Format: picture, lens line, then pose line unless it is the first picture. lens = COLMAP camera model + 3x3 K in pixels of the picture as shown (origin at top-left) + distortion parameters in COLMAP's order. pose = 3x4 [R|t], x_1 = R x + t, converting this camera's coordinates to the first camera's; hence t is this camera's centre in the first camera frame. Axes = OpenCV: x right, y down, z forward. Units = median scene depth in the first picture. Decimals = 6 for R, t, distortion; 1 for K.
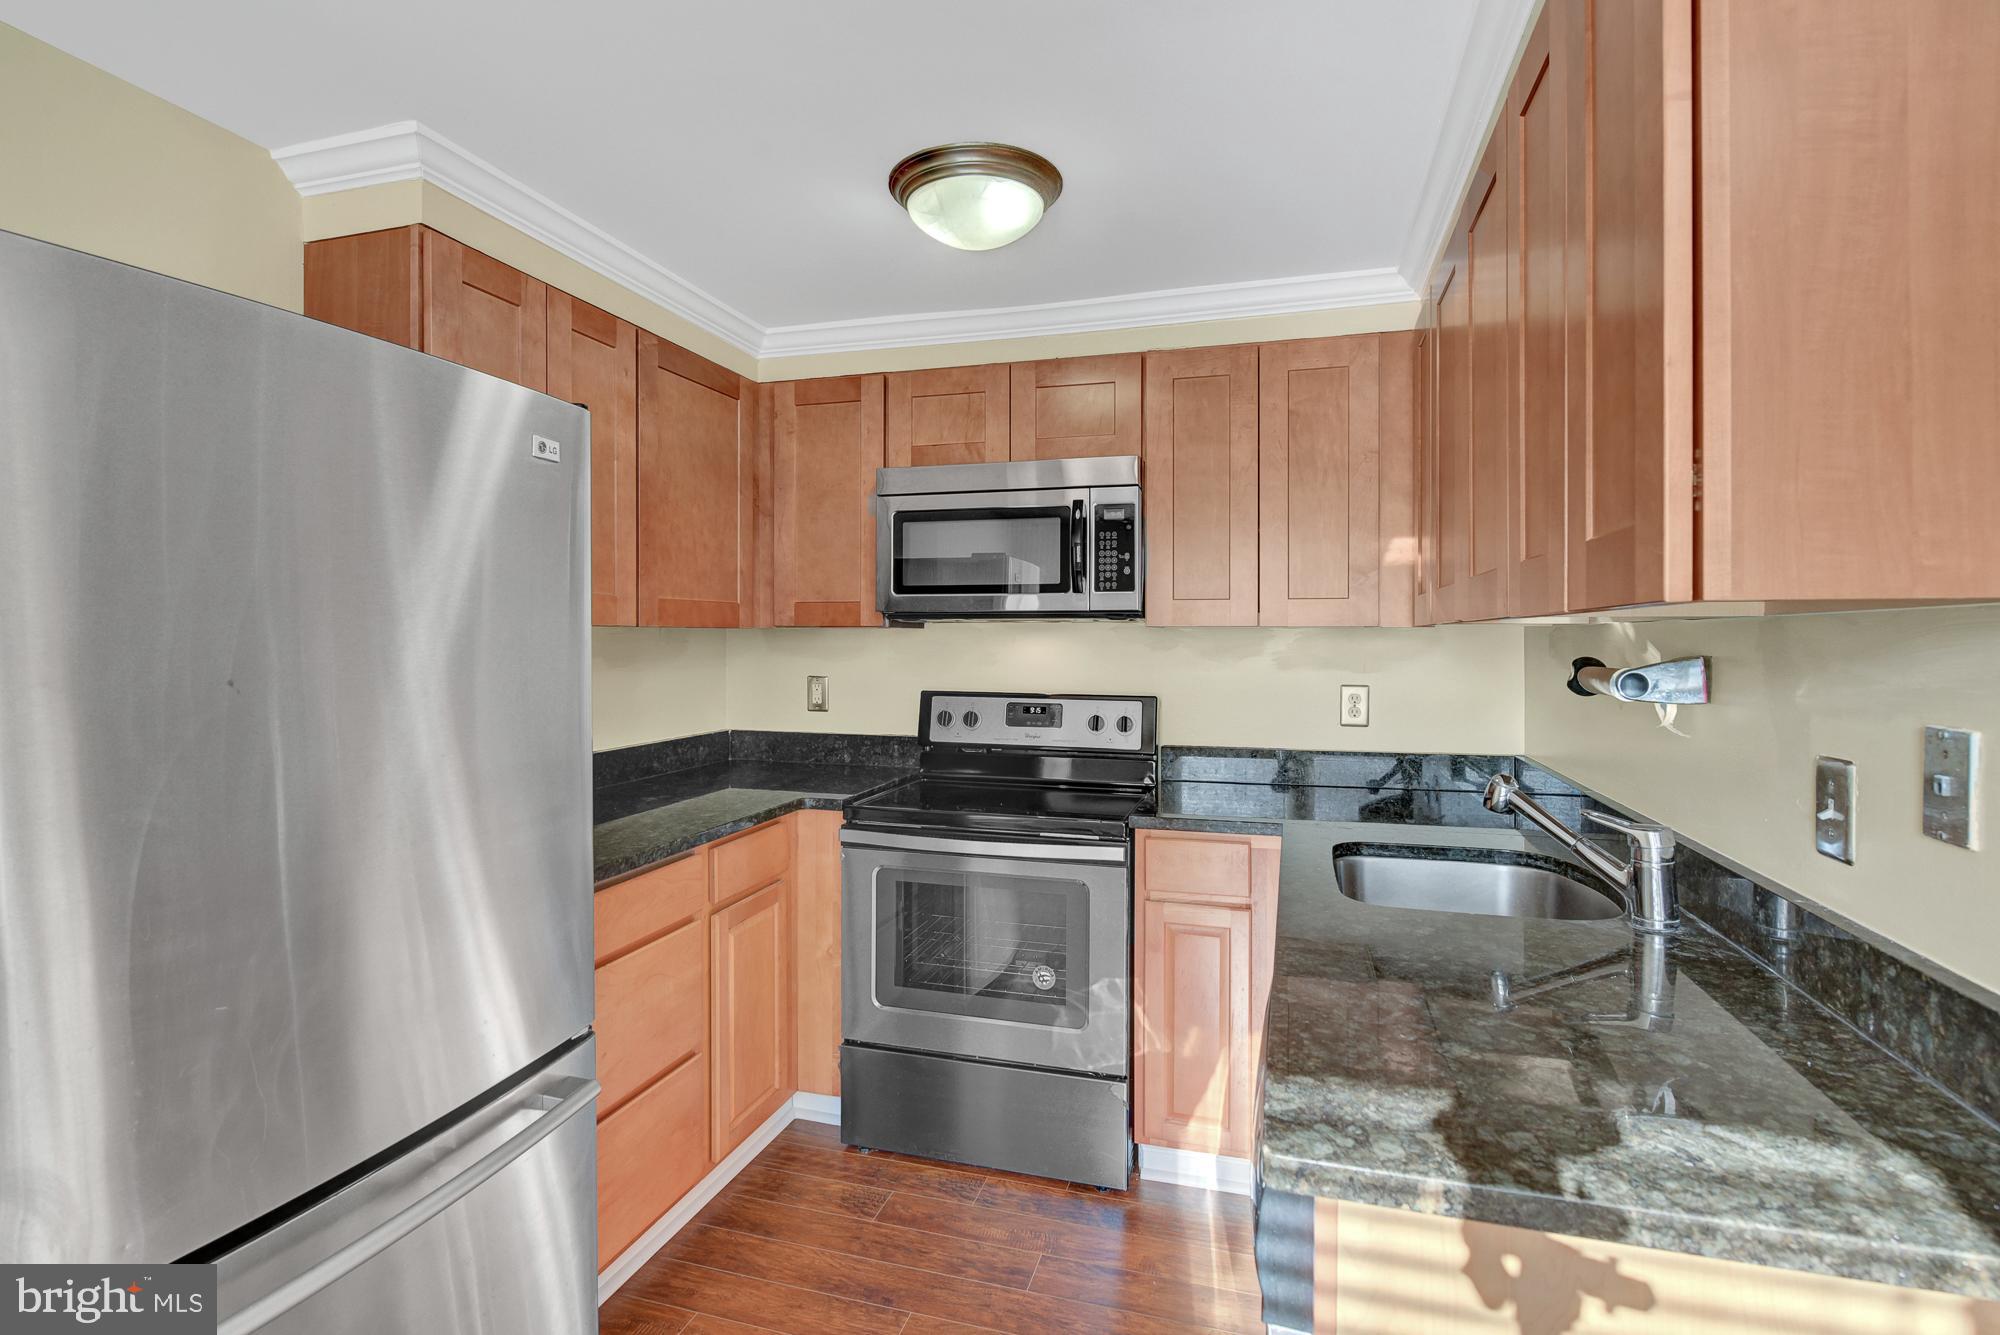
lens RADIAL K [[952.9, 0, 1005.8], [0, 952.9, 639.4], [0, 0, 1]] dist [-0.023321, -0.000472]
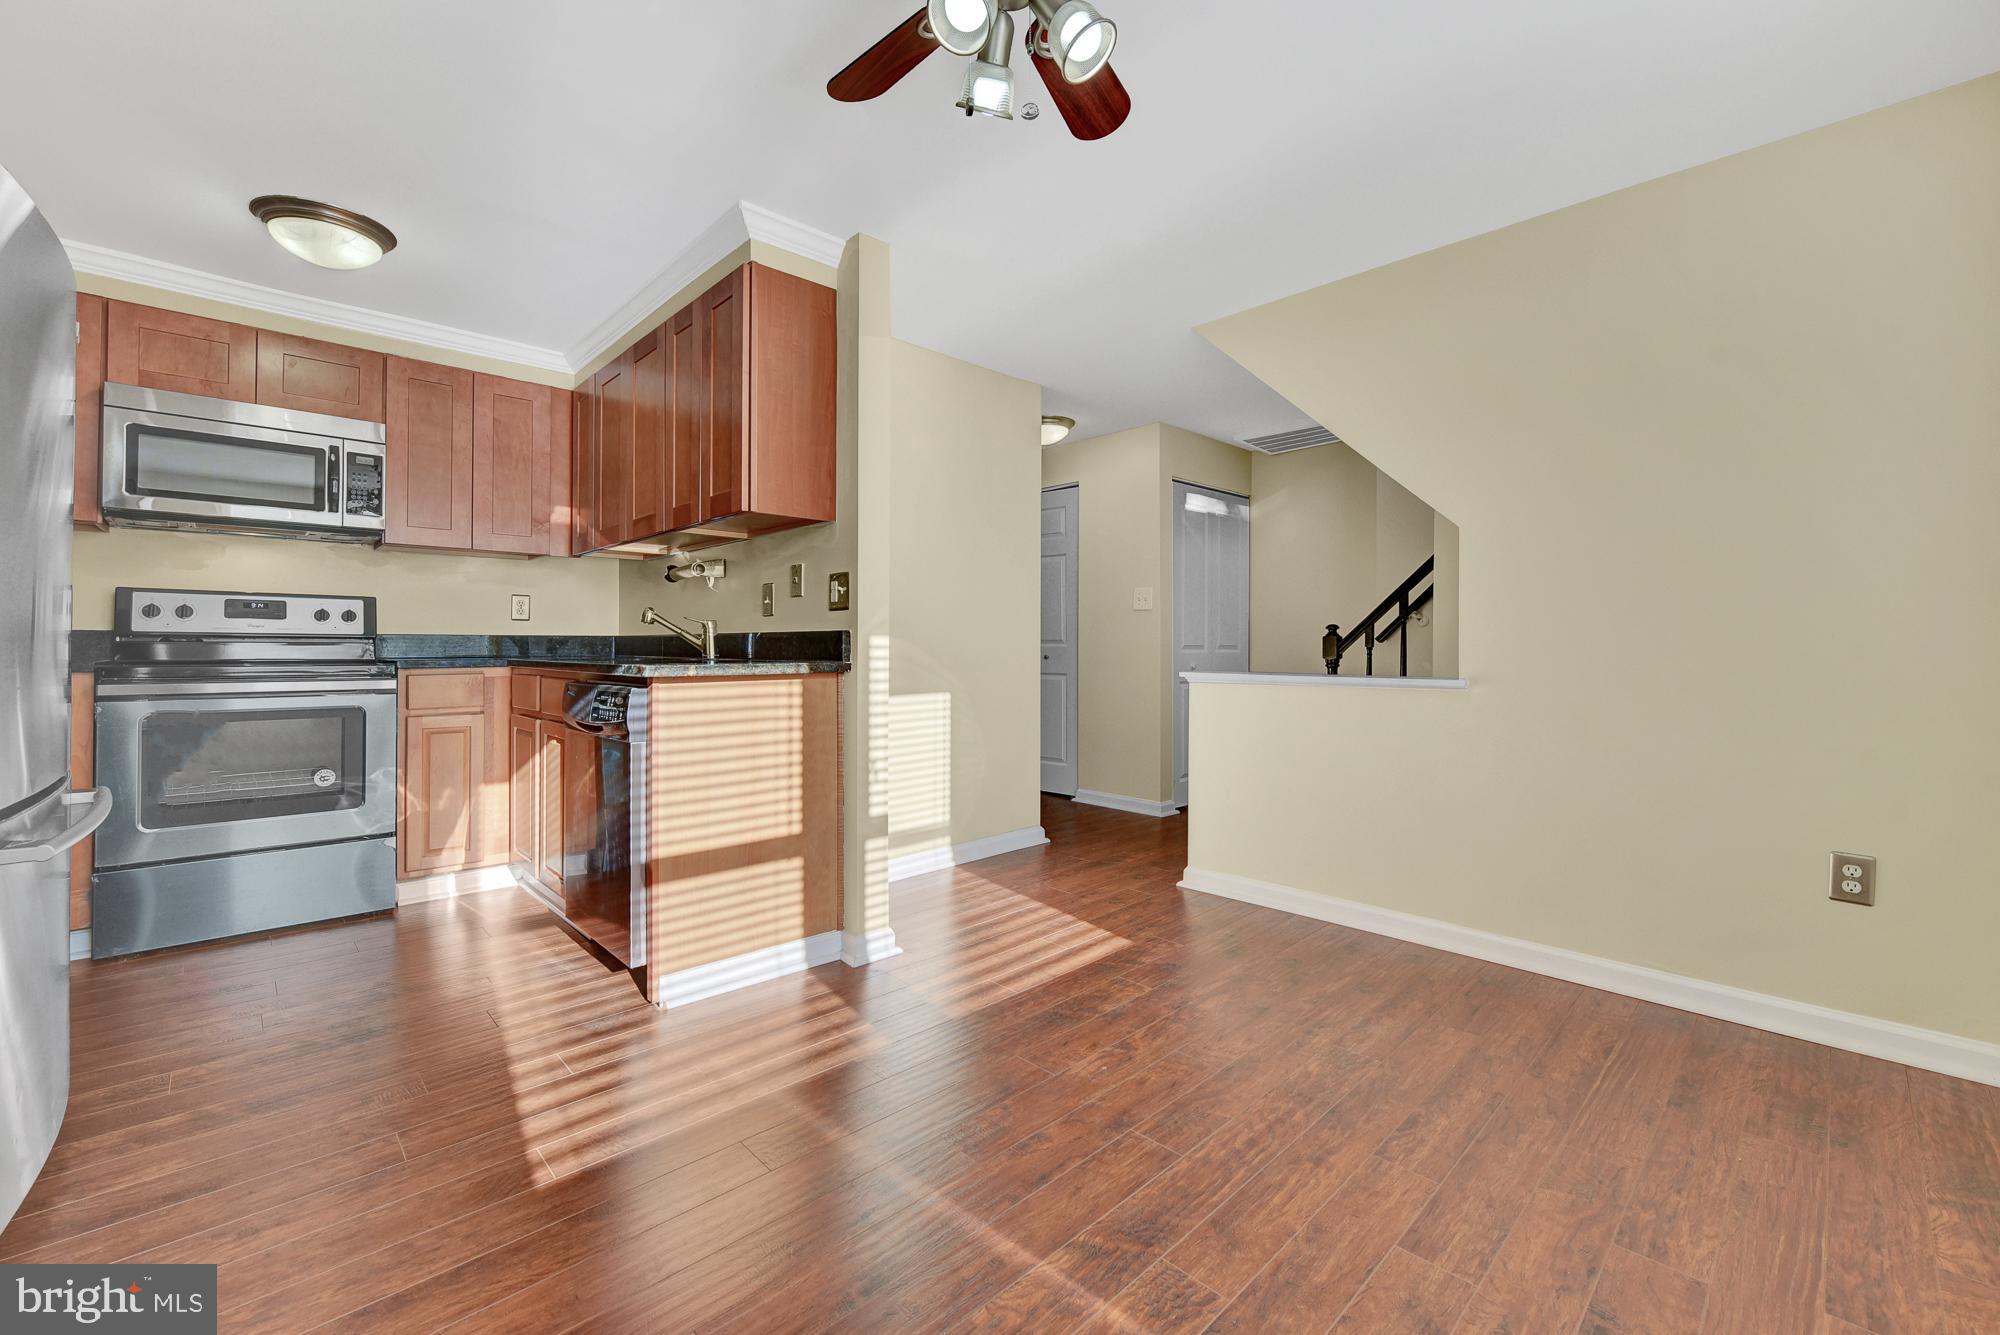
lens RADIAL K [[816.9, 0, 999.0], [0, 816.9, 644.4], [0, 0, 1]] dist [-0.009734, -0.000208]
pose [[0.501027, 0.003361, 0.865425, -0.466726], [0.000113, 0.999992, -0.003949, 0.150214], [-0.865432, 0.002077, 0.501023, -0.442389]]
